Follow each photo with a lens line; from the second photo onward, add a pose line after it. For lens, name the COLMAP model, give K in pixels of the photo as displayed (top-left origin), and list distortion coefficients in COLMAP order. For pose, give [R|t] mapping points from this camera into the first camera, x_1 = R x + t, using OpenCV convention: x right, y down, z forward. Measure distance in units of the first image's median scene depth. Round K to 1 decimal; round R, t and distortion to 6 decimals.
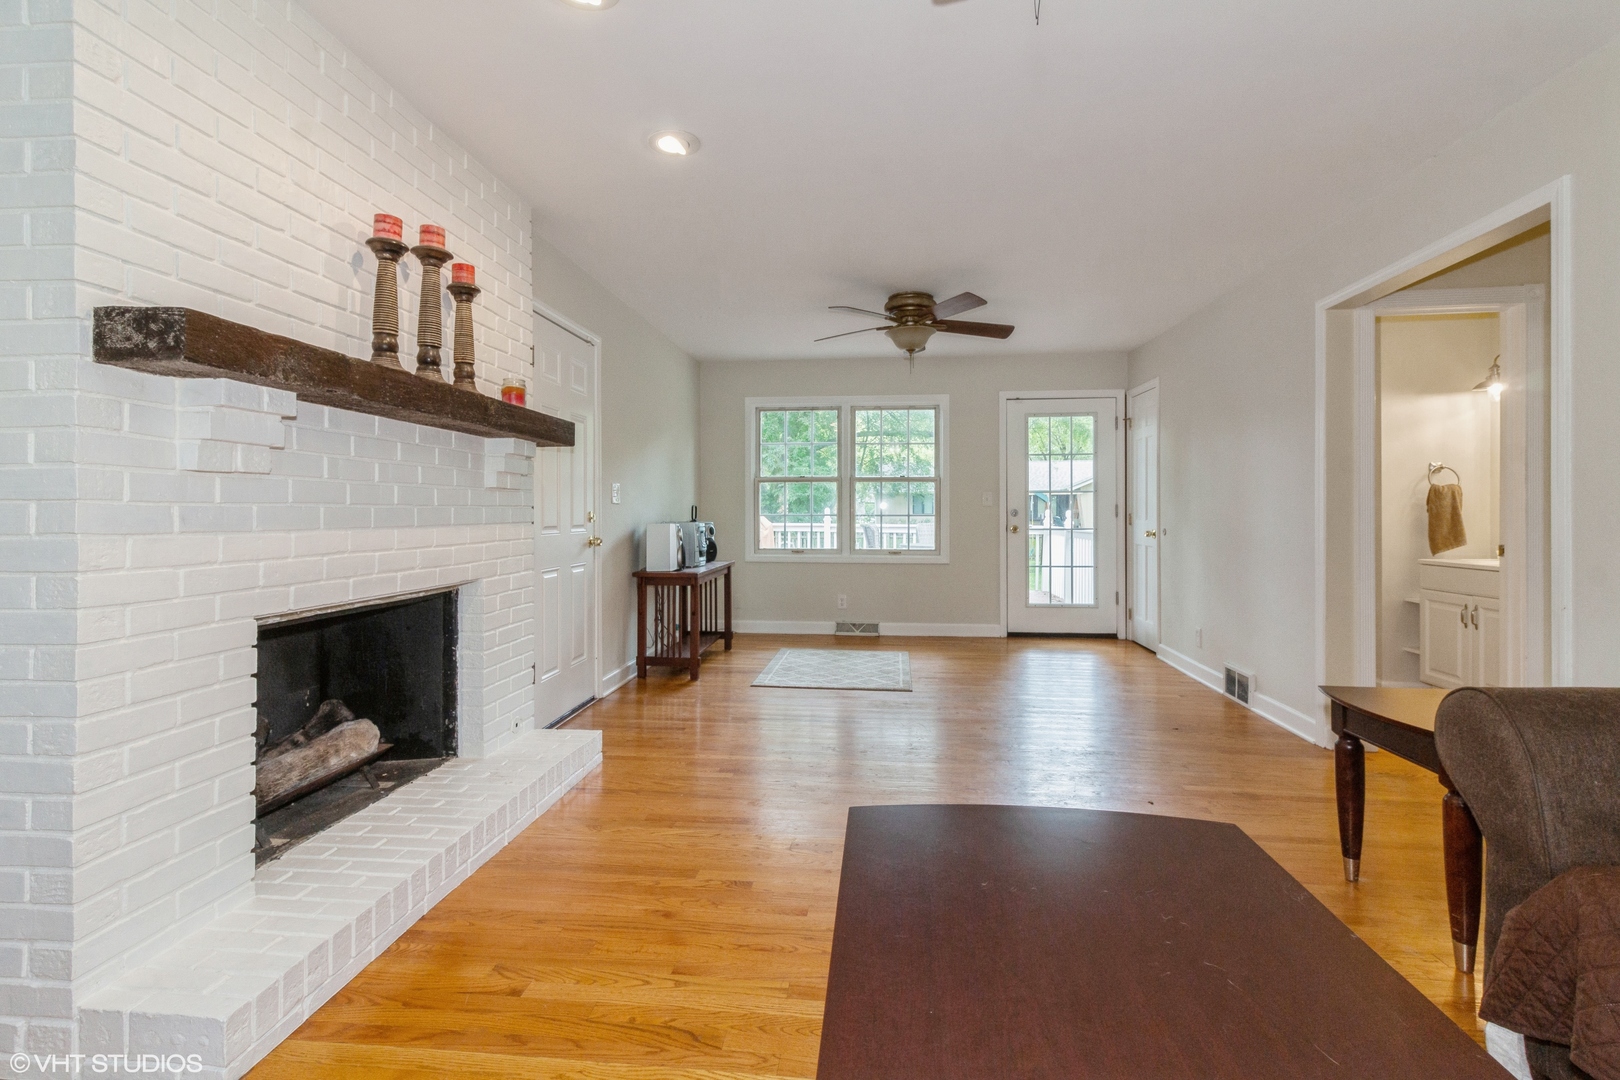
lens RADIAL K [[762.6, 0, 806.0], [0, 762.6, 511.5], [0, 0, 1]] dist [0.006022, -0.000048]
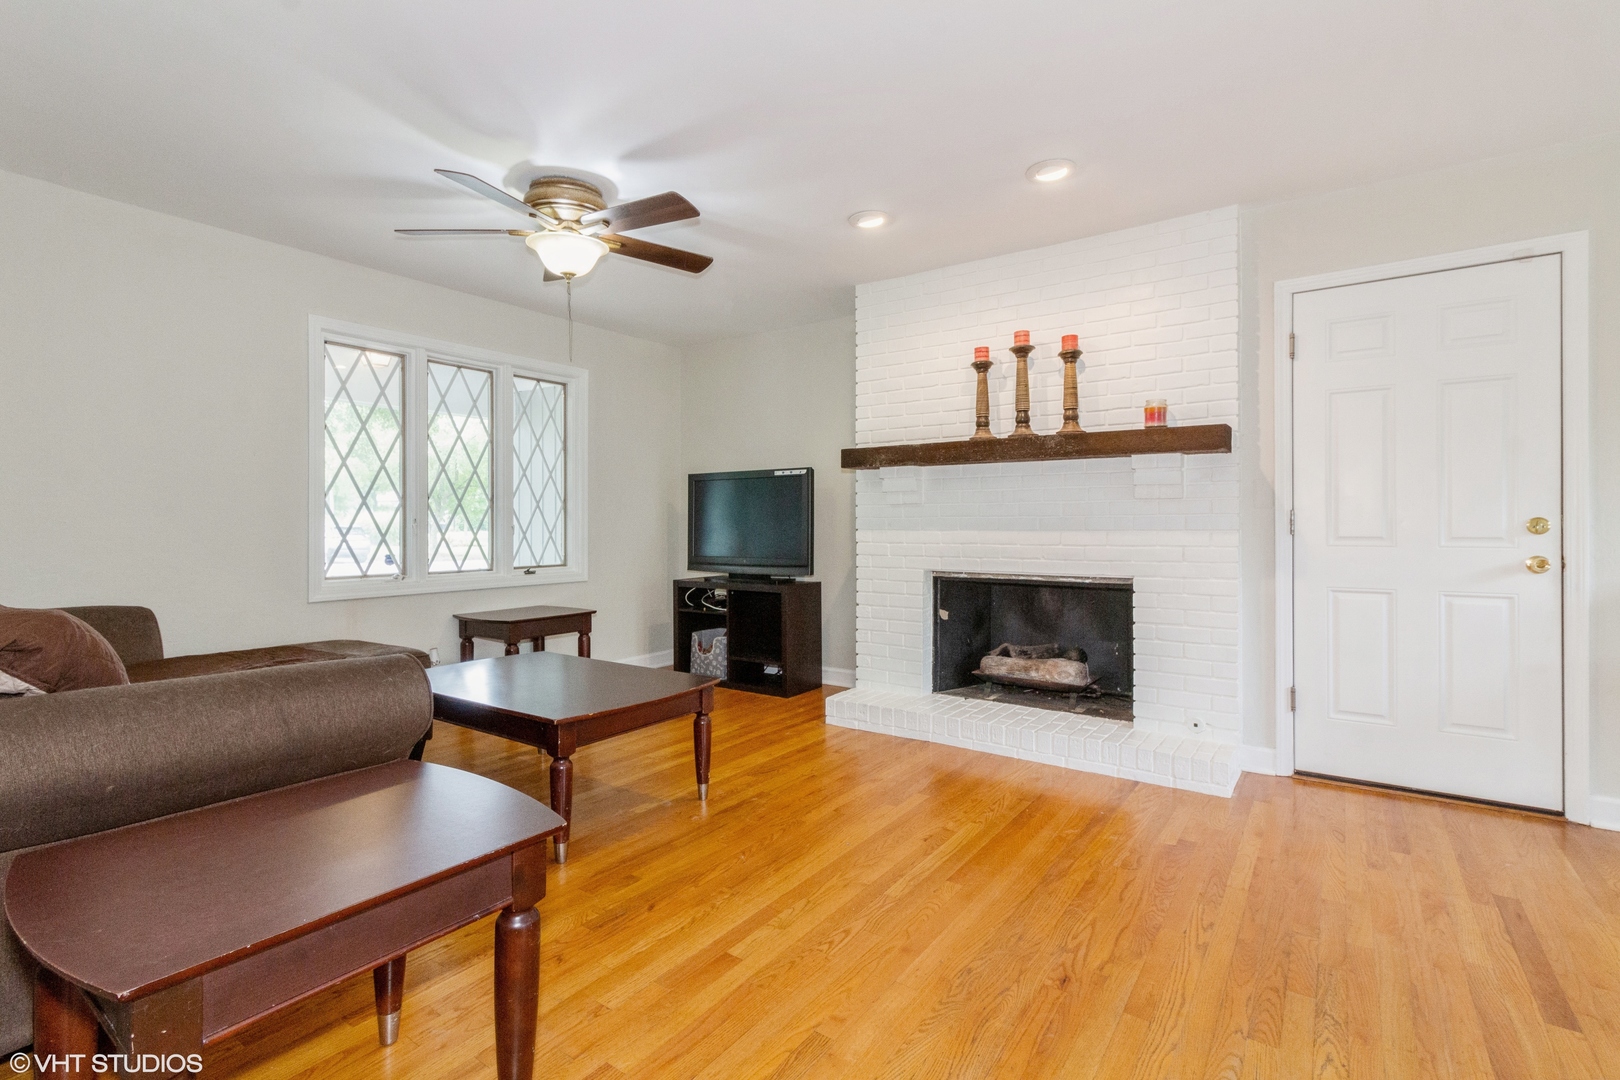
lens RADIAL K [[762.6, 0, 806.0], [0, 762.6, 511.5], [0, 0, 1]] dist [0.006022, -0.000048]
pose [[-0.497497, -0.012418, -0.867377, 1.035864], [0.003686, 0.999858, -0.016429, 0.004706], [0.867458, -0.011371, -0.497380, 1.386186]]
